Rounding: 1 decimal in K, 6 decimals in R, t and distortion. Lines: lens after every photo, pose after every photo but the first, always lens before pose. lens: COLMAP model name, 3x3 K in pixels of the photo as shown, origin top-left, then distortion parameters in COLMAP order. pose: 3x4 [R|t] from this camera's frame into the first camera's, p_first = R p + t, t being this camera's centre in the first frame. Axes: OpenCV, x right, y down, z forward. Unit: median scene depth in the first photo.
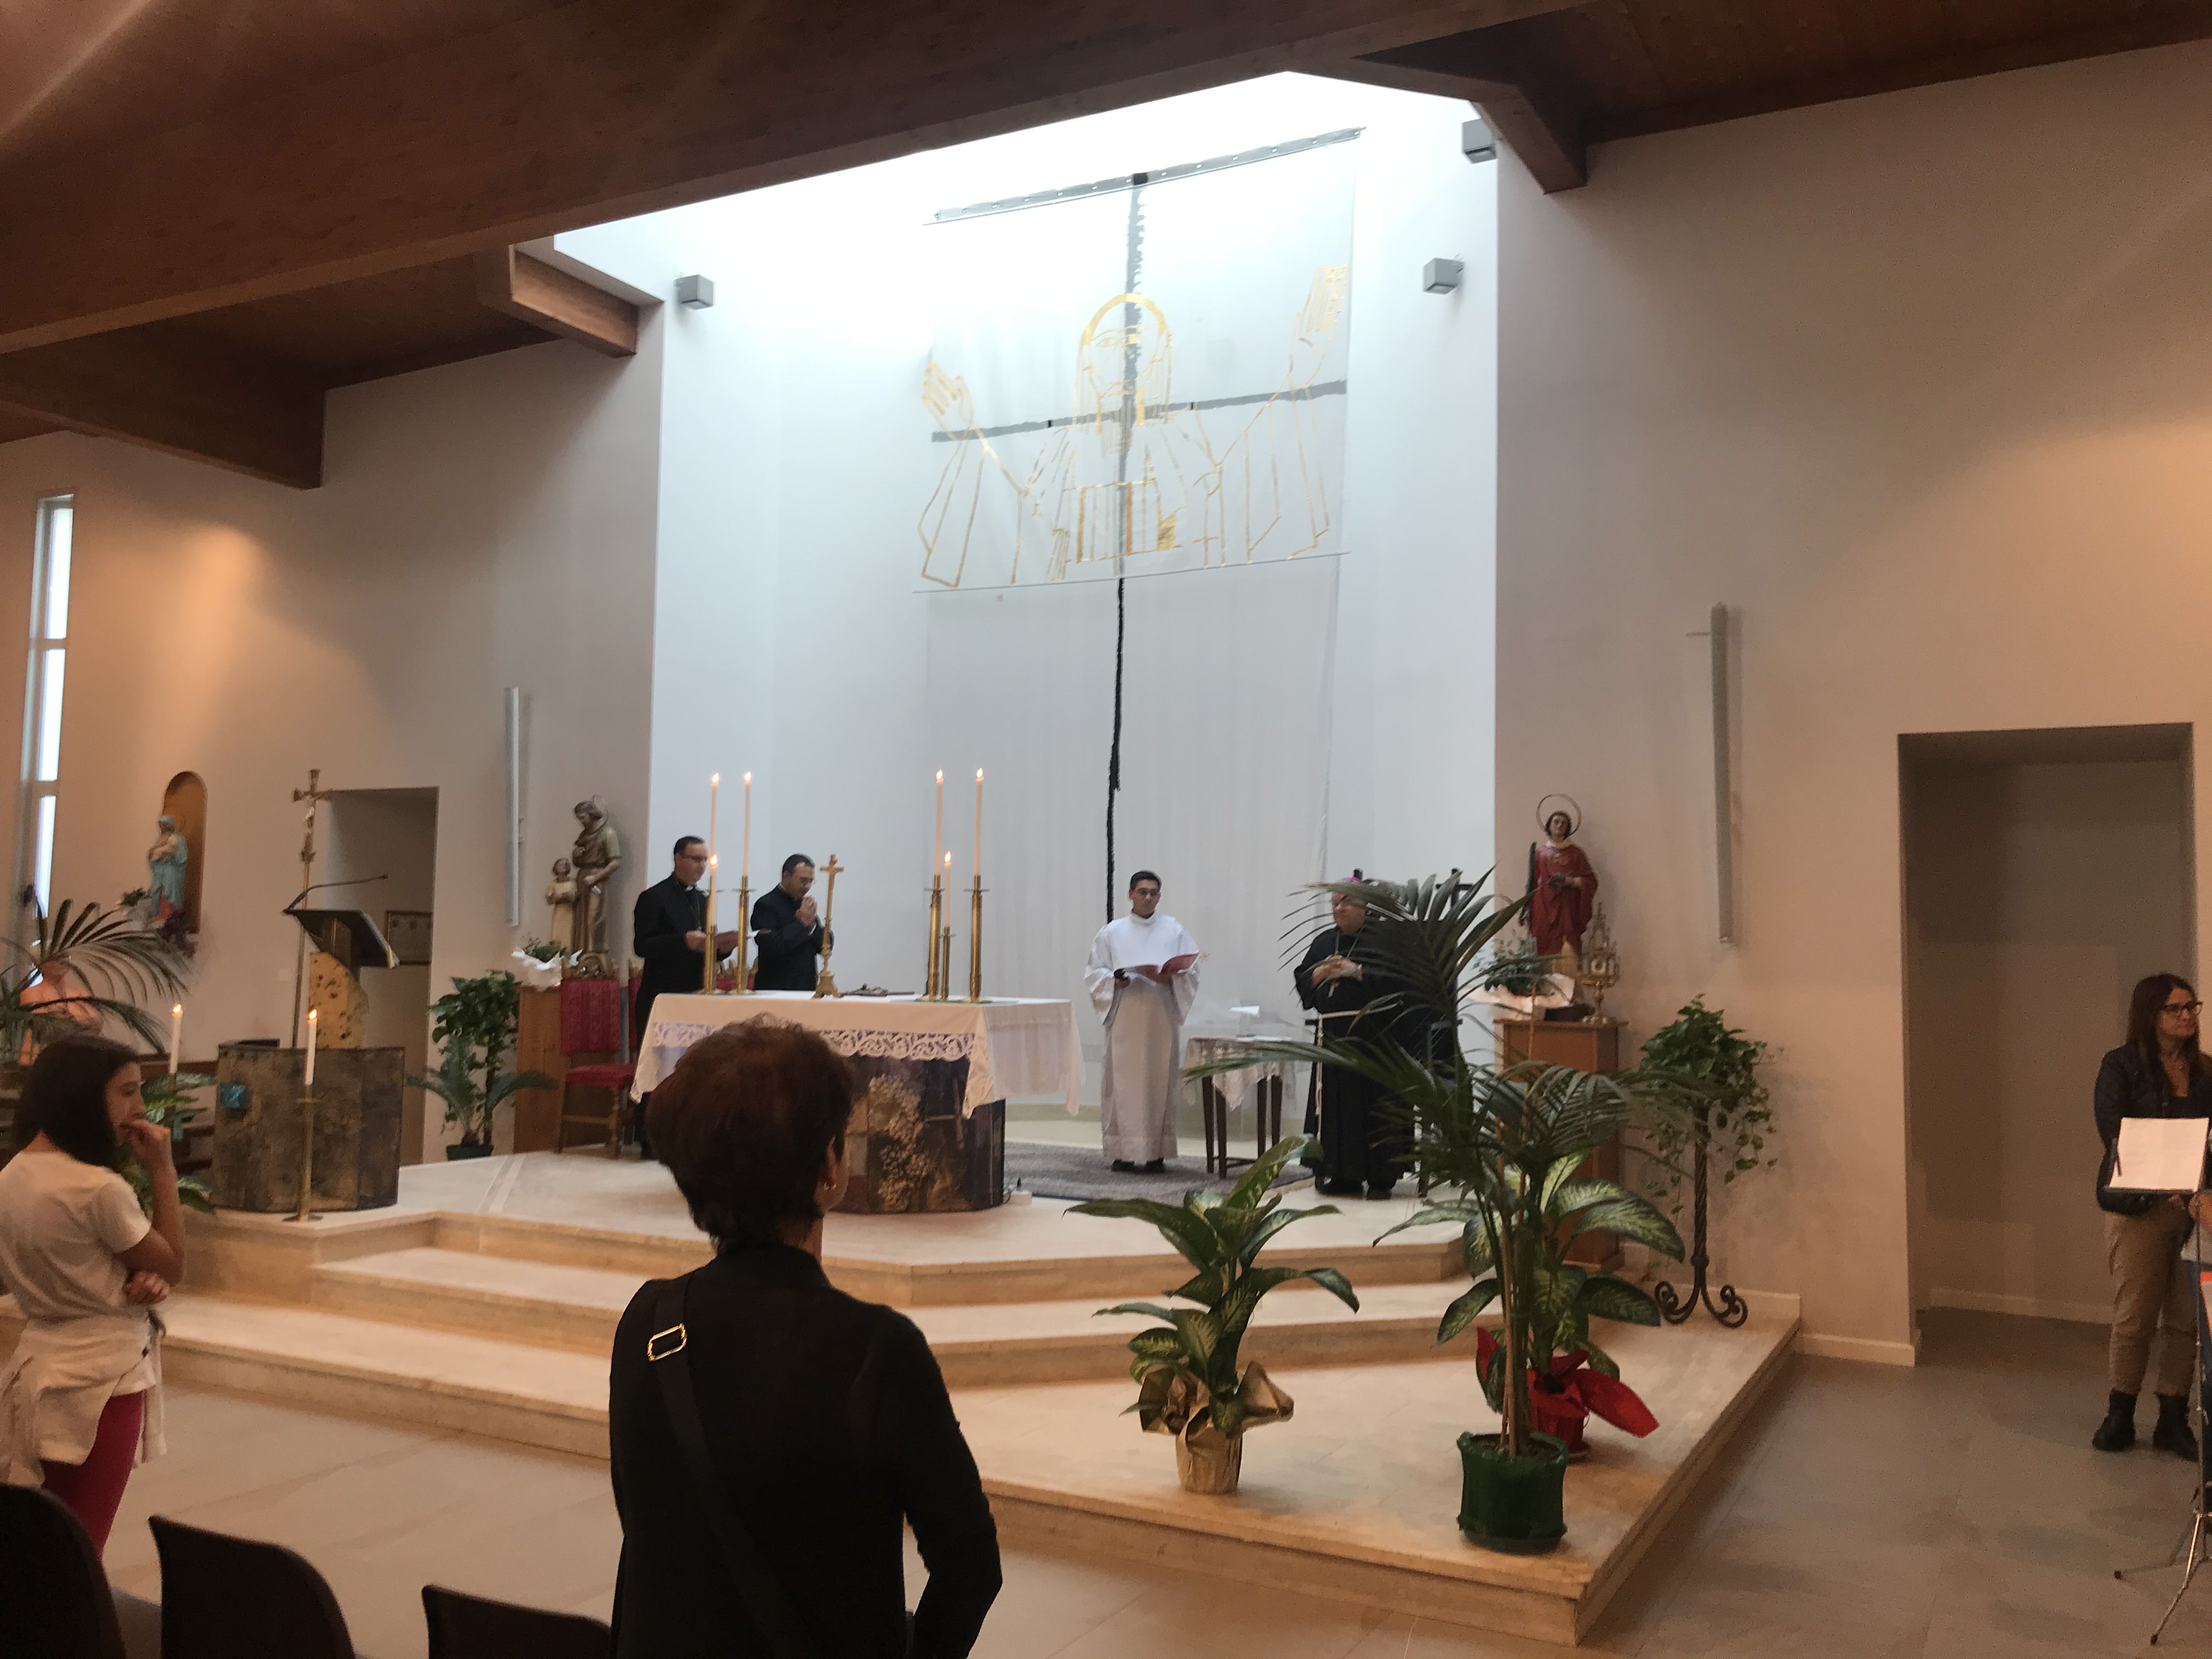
lens RADIAL K [[1856.5, 0, 1116.2], [0, 1856.5, 815.8], [0, 0, 1]] dist [0.071150, -0.075848]
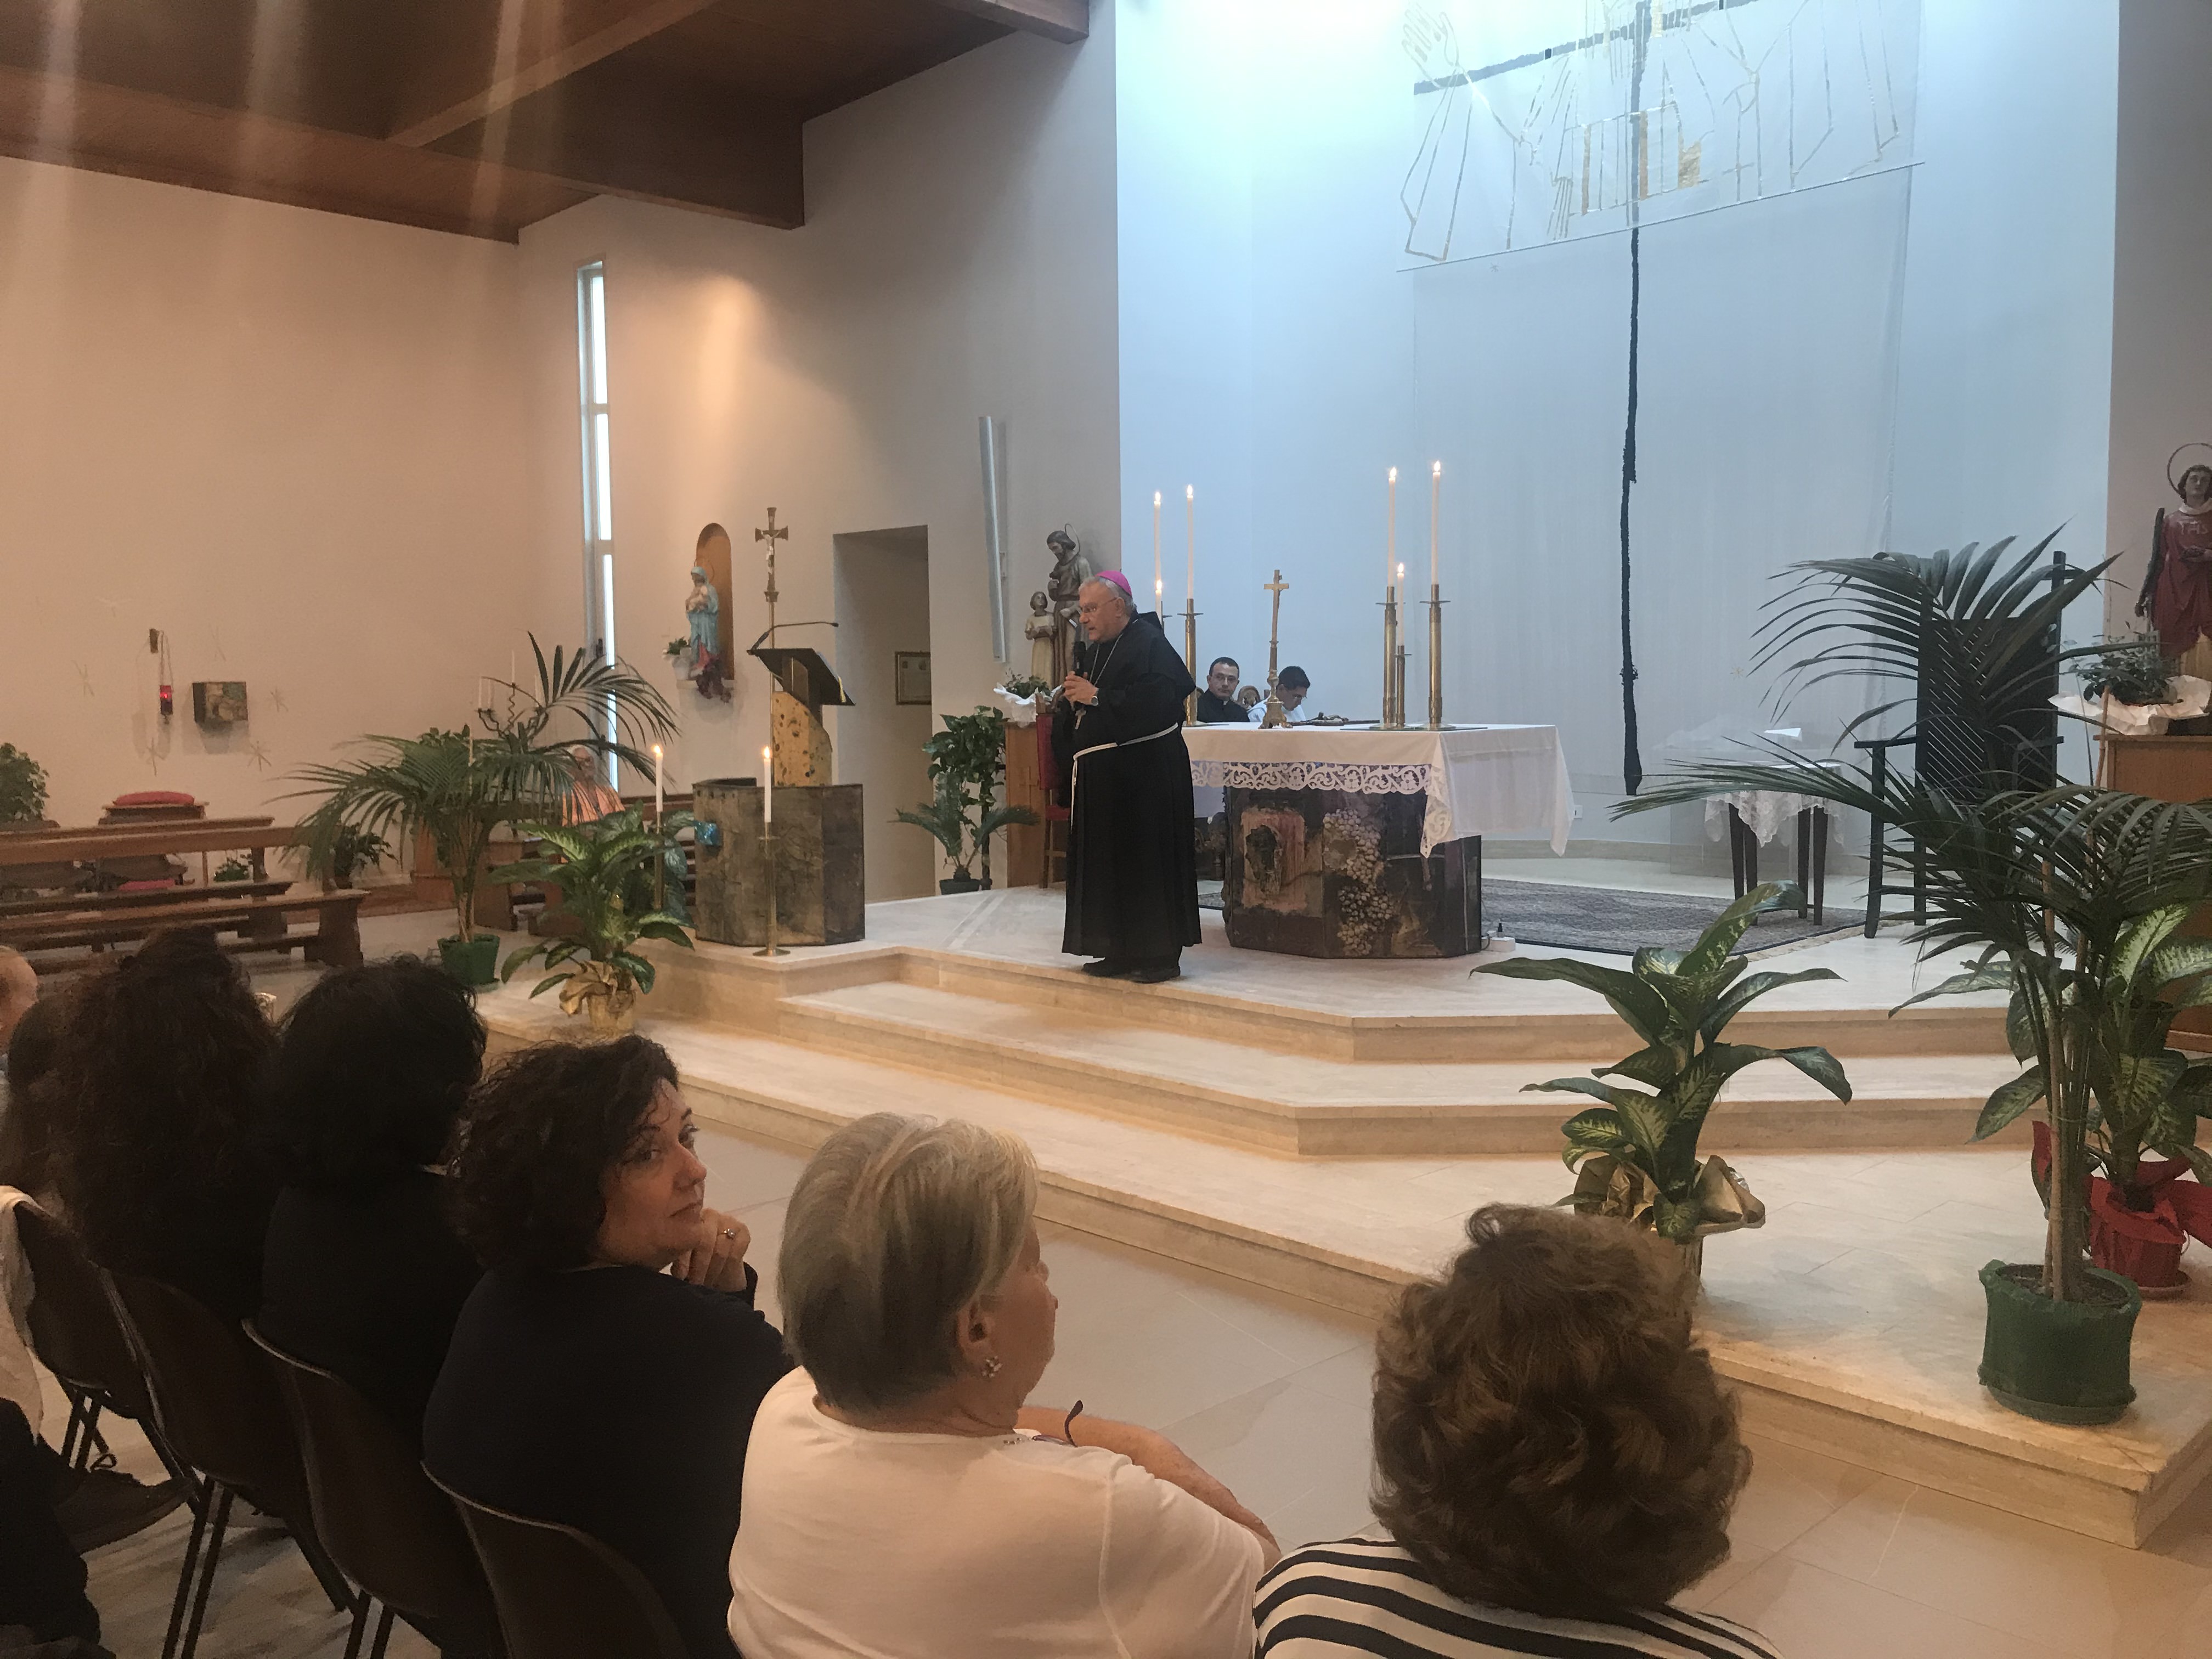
lens RADIAL K [[1856.5, 0, 1116.2], [0, 1856.5, 815.8], [0, 0, 1]] dist [0.071150, -0.075848]
pose [[0.953843, -0.007227, -0.300220, 0.043929], [0.049748, 0.989700, 0.134231, 0.014338], [0.296158, -0.142971, 0.944378, 0.107974]]
